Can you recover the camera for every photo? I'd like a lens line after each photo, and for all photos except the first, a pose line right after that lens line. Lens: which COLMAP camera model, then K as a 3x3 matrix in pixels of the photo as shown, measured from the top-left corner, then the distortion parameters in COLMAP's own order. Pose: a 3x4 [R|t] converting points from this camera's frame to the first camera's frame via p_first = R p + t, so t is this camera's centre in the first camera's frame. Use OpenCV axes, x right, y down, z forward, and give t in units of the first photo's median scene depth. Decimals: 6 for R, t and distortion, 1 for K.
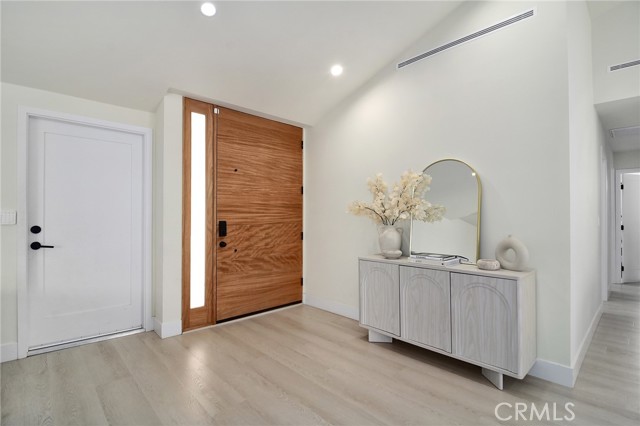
lens RADIAL K [[315.4, 0, 320.0], [0, 315.4, 213.0], [0, 0, 1]] dist [0.003658, -0.000080]
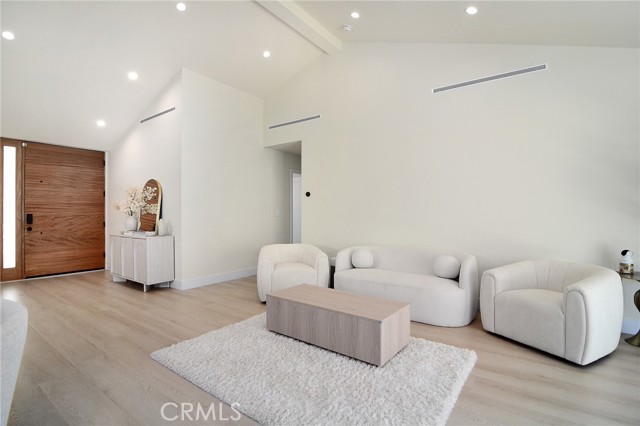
lens RADIAL K [[309.7, 0, 320.0], [0, 309.7, 213.0], [0, 0, 1]] dist [-0.024340, -0.000034]
pose [[0.985255, 0.000771, 0.171092, 0.788727], [-0.003230, 0.999895, 0.014097, -0.005284], [-0.171064, -0.014441, 0.985154, -0.675802]]
